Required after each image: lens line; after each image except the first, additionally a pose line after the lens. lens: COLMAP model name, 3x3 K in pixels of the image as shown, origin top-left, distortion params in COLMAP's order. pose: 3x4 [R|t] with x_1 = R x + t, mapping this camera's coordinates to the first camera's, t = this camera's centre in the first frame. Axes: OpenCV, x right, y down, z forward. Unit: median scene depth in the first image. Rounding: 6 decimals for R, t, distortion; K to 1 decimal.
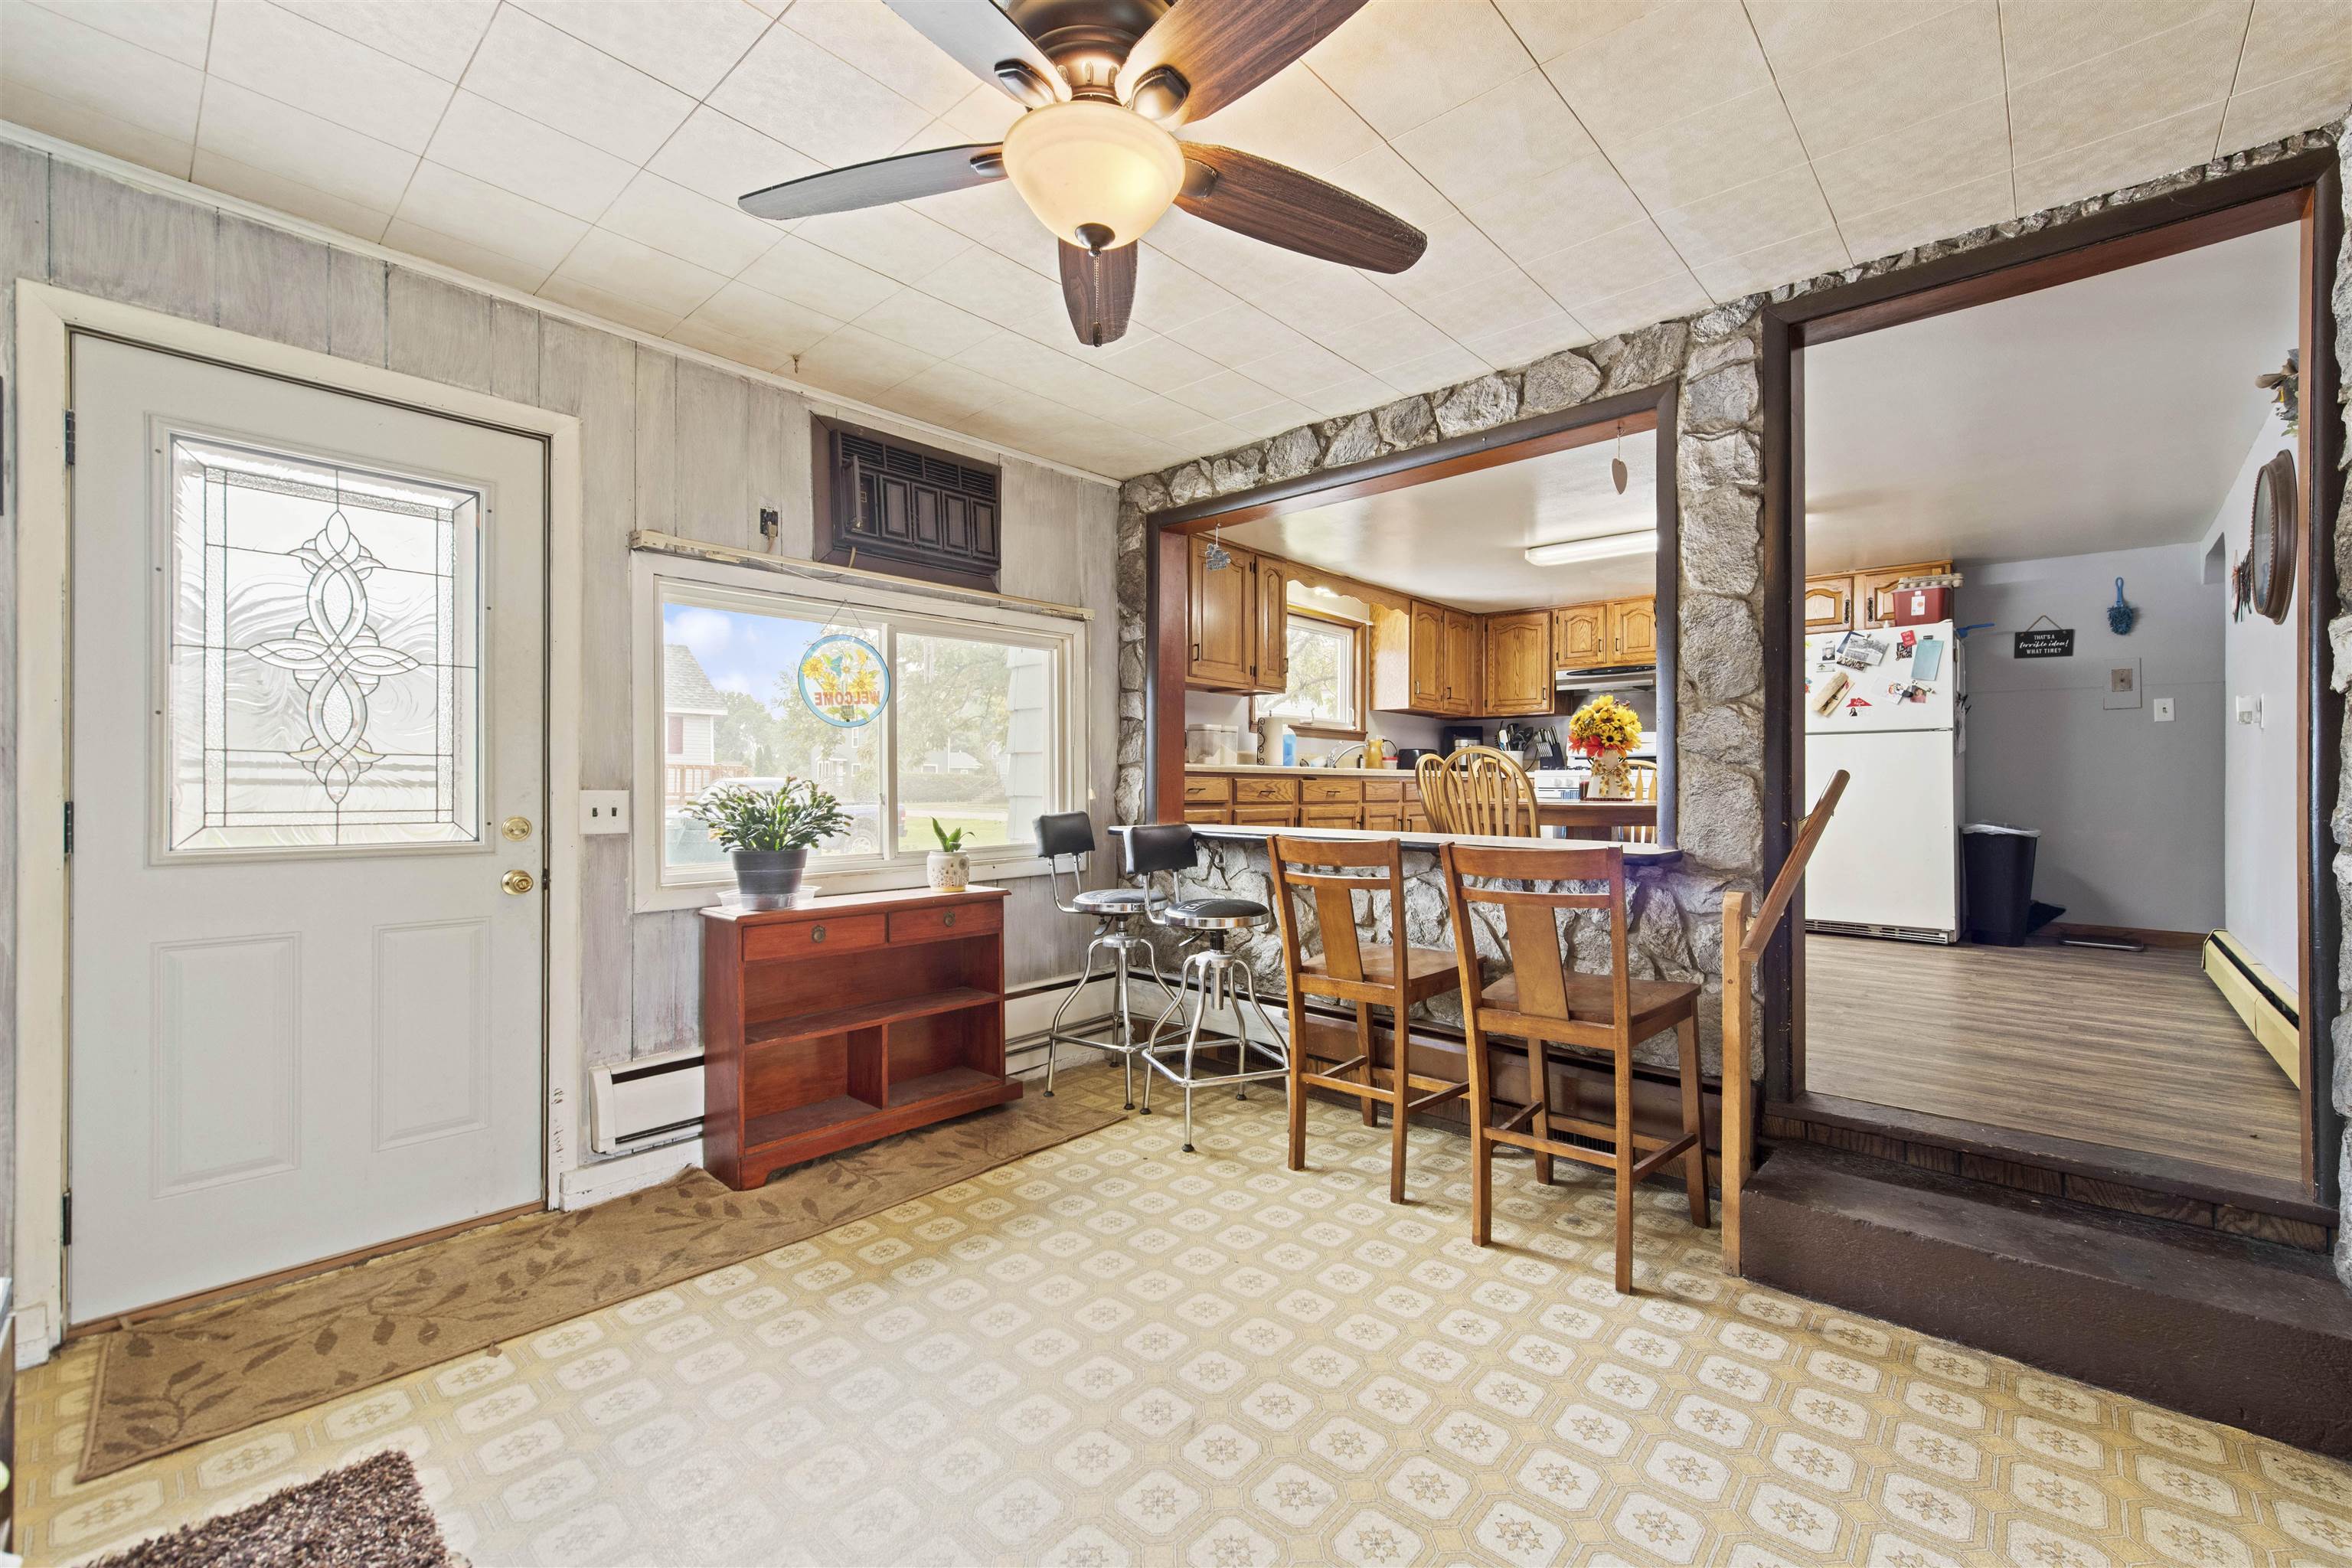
lens RADIAL K [[948.1, 0, 1174.6], [0, 948.1, 782.3], [0, 0, 1]] dist [0.009080, -0.001519]
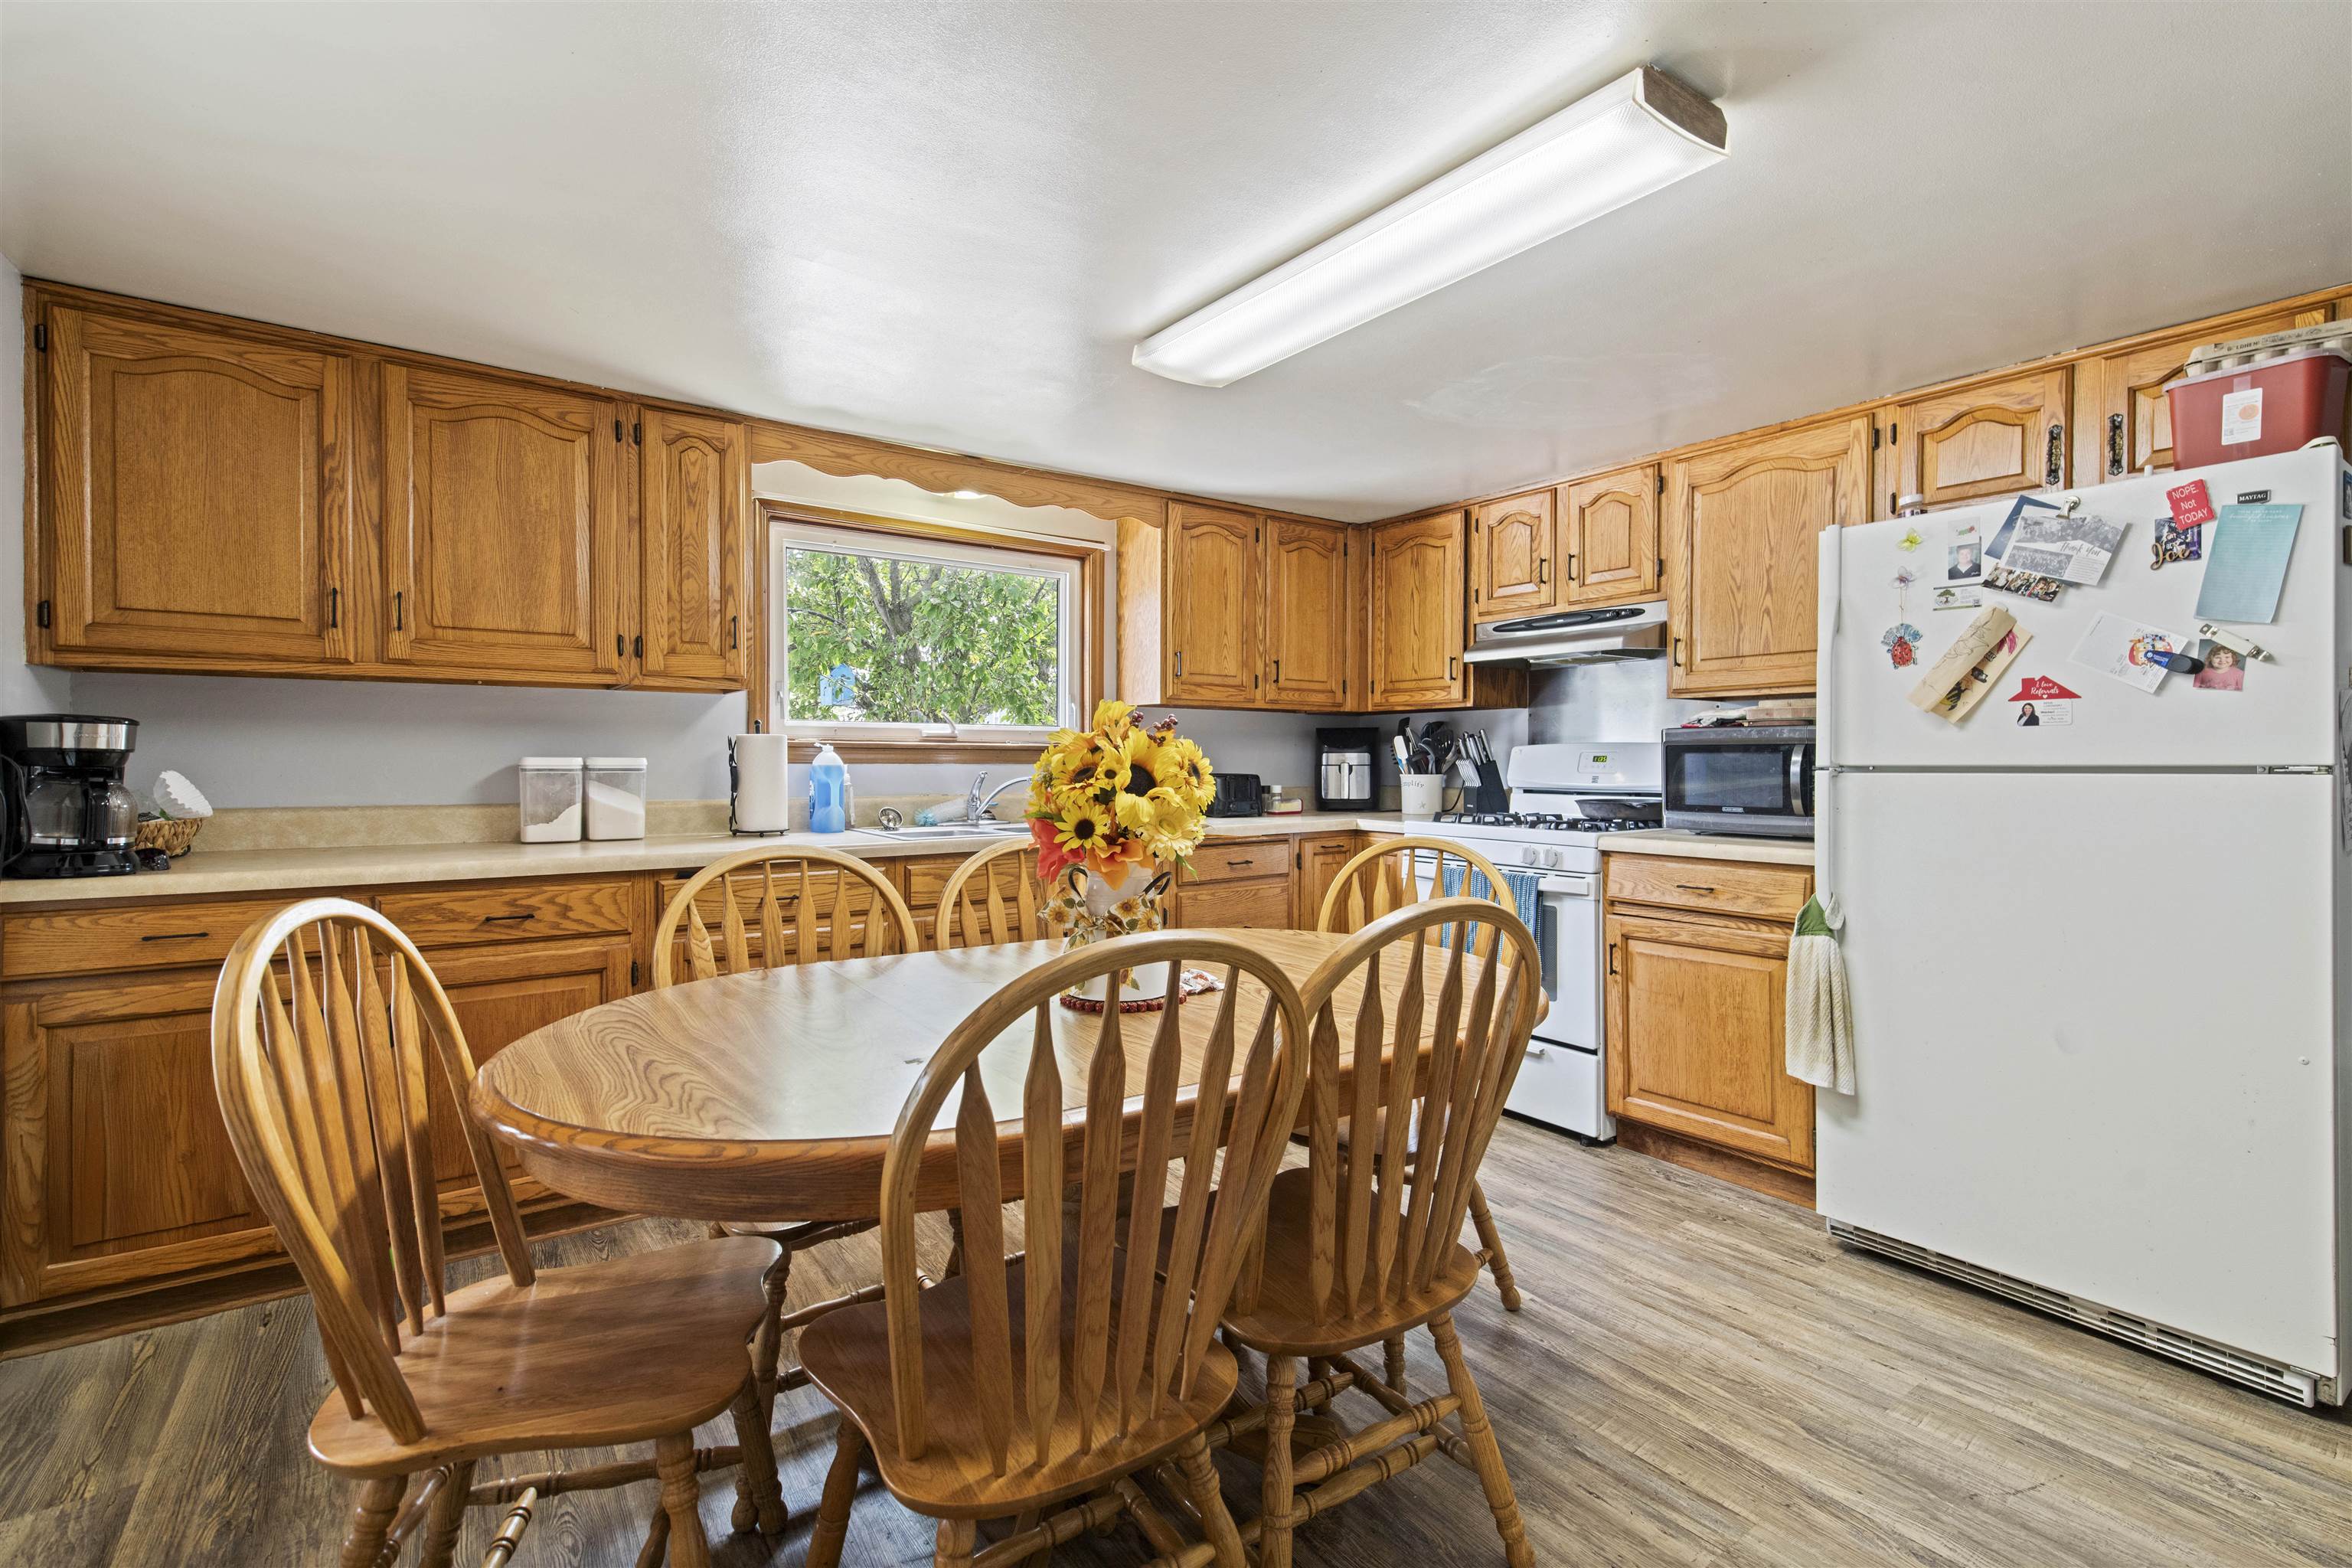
lens RADIAL K [[1054.6, 0, 1180.5], [0, 1054.6, 774.6], [0, 0, 1]] dist [0.004006, 0.000225]
pose [[0.980666, -0.003623, -0.195654, 0.508450], [0.006244, 0.999899, 0.012786, -0.062398], [0.195587, -0.013760, 0.980590, 0.575295]]
